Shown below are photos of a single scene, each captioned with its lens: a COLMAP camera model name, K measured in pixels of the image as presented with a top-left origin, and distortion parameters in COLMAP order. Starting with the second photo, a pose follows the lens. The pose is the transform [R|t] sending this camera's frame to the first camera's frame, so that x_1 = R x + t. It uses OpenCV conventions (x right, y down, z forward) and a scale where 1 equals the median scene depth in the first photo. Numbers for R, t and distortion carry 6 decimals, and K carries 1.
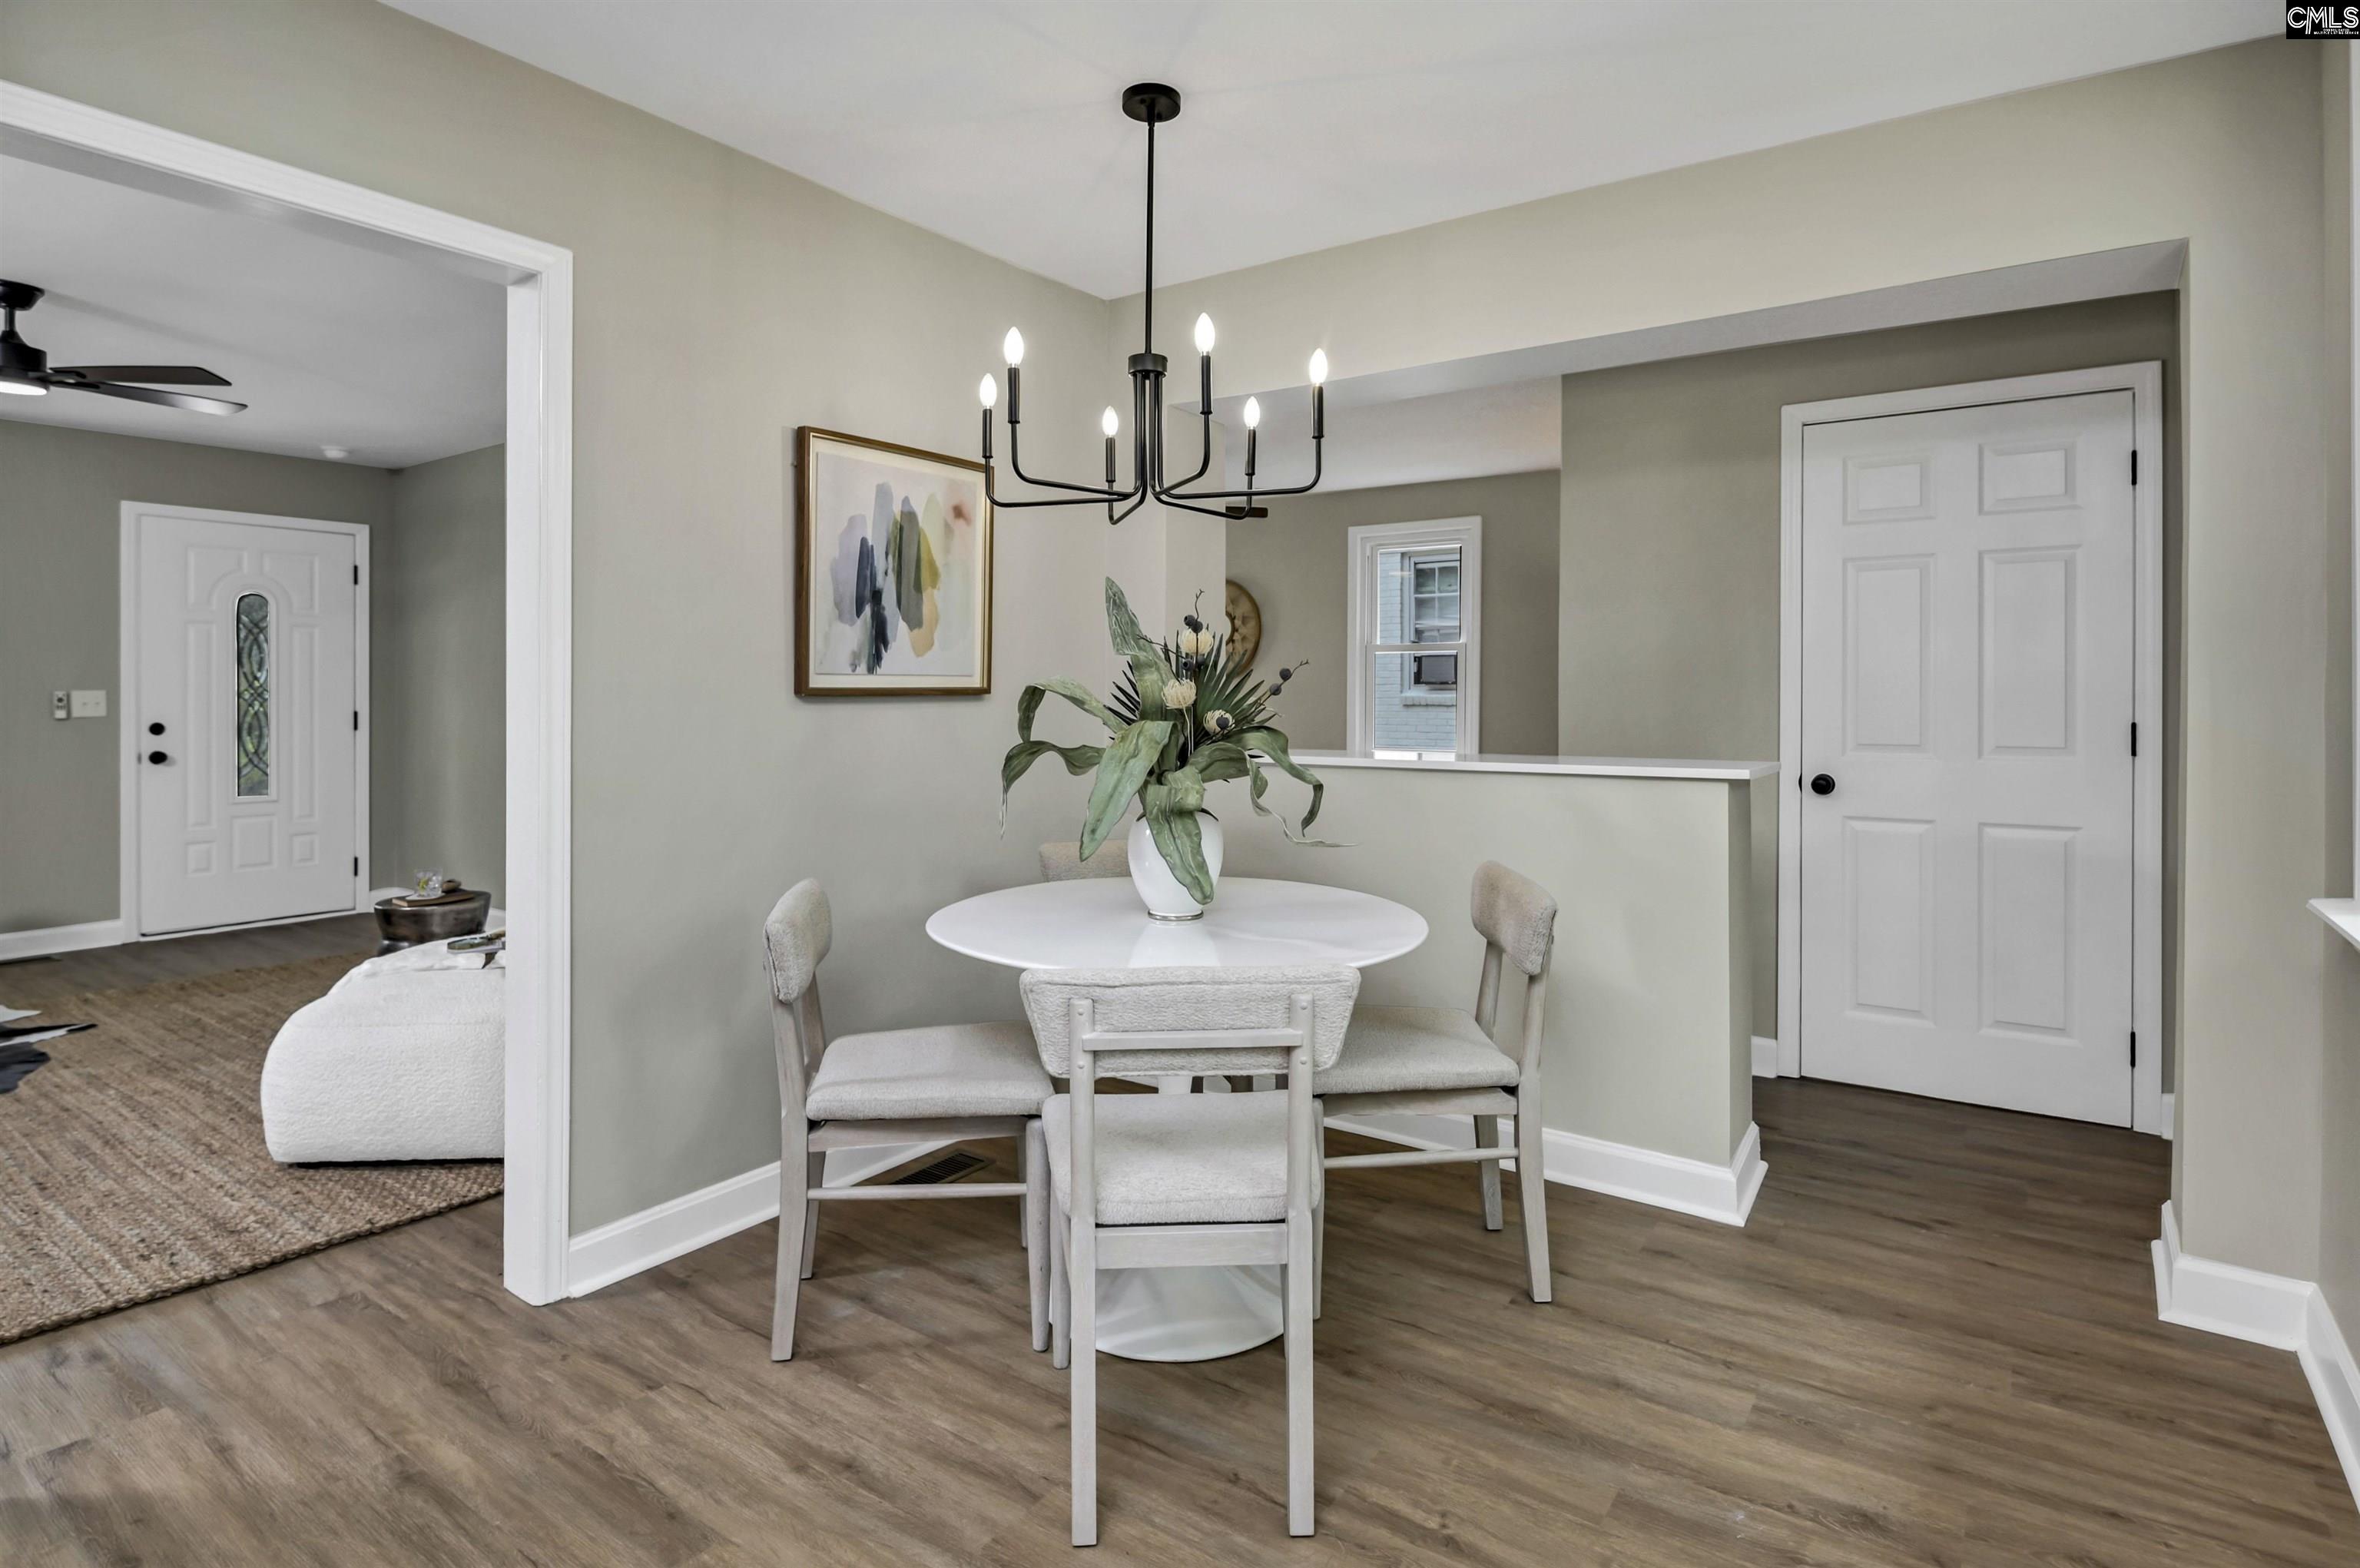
lens RADIAL K [[1208.1, 0, 1188.9], [0, 1208.1, 697.4], [0, 0, 1]] dist [-0.000114, -0.005451]
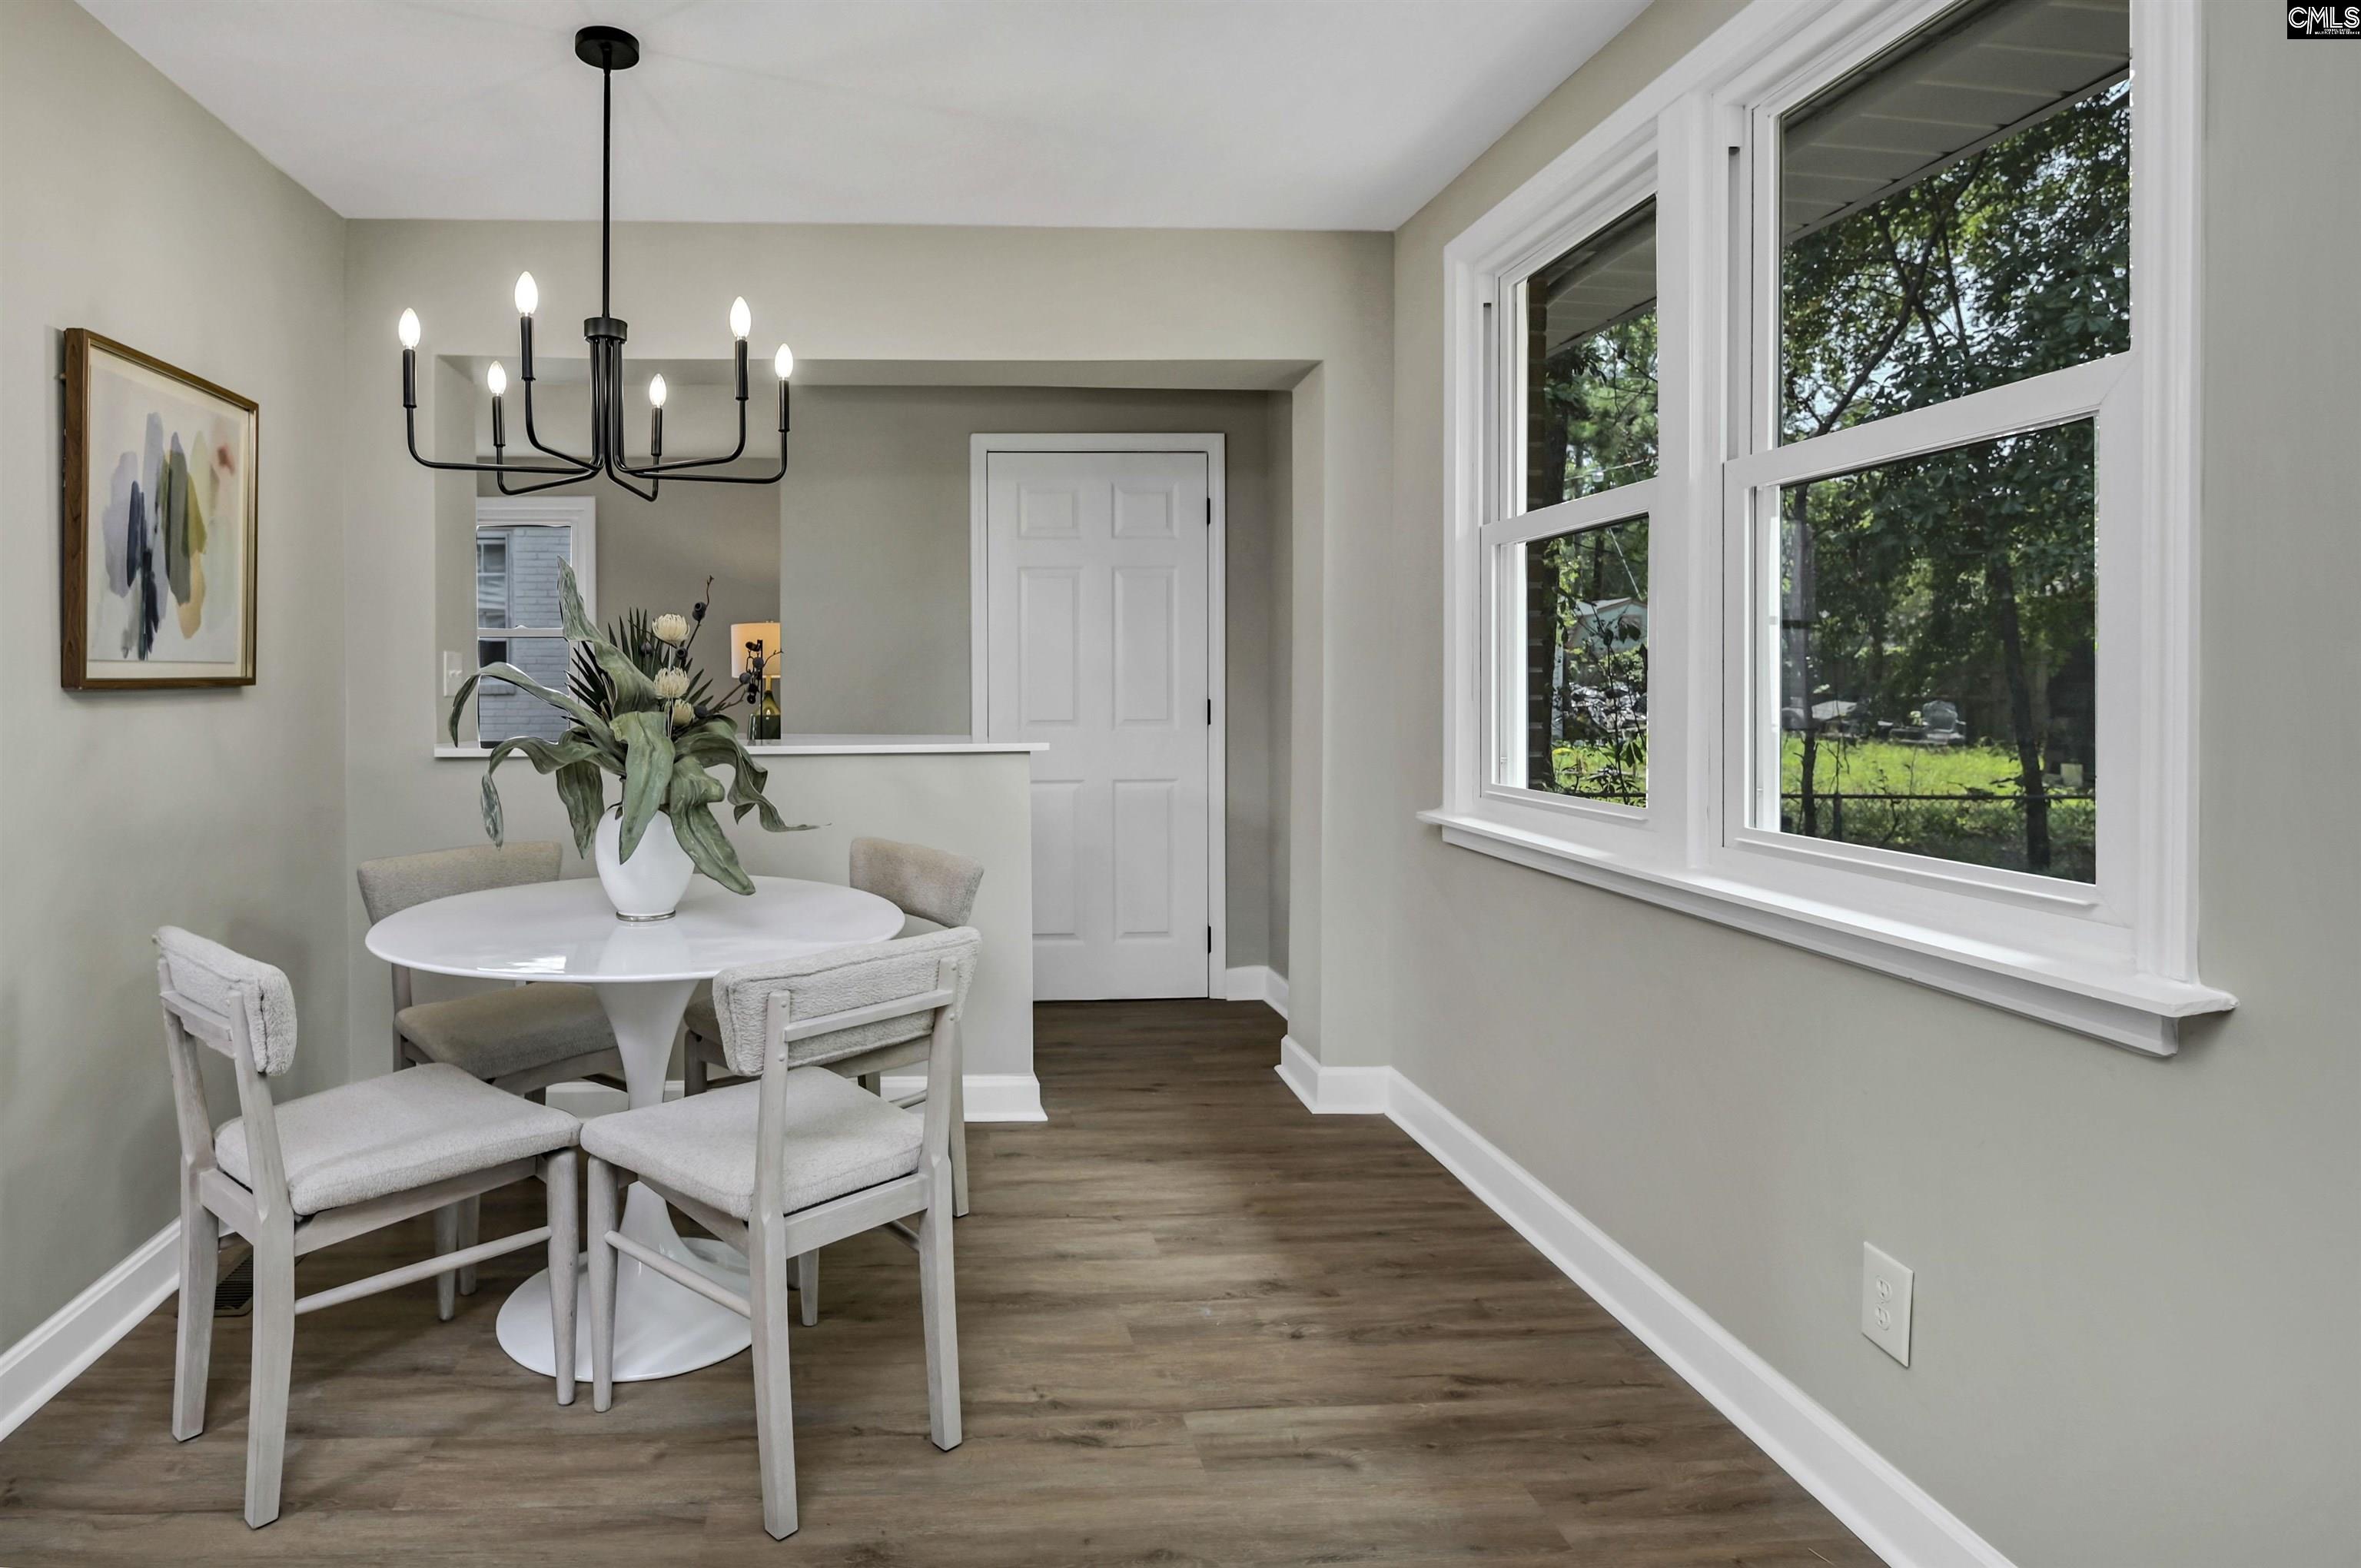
lens RADIAL K [[1133.7, 0, 1179.5], [0, 1133.7, 695.7], [0, 0, 1]] dist [-0.001824, -0.003799]
pose [[0.795739, -0.013659, 0.605486, -0.194955], [0.007245, 0.999889, 0.013034, -0.001644], [-0.605597, -0.005985, 0.795749, 0.031069]]
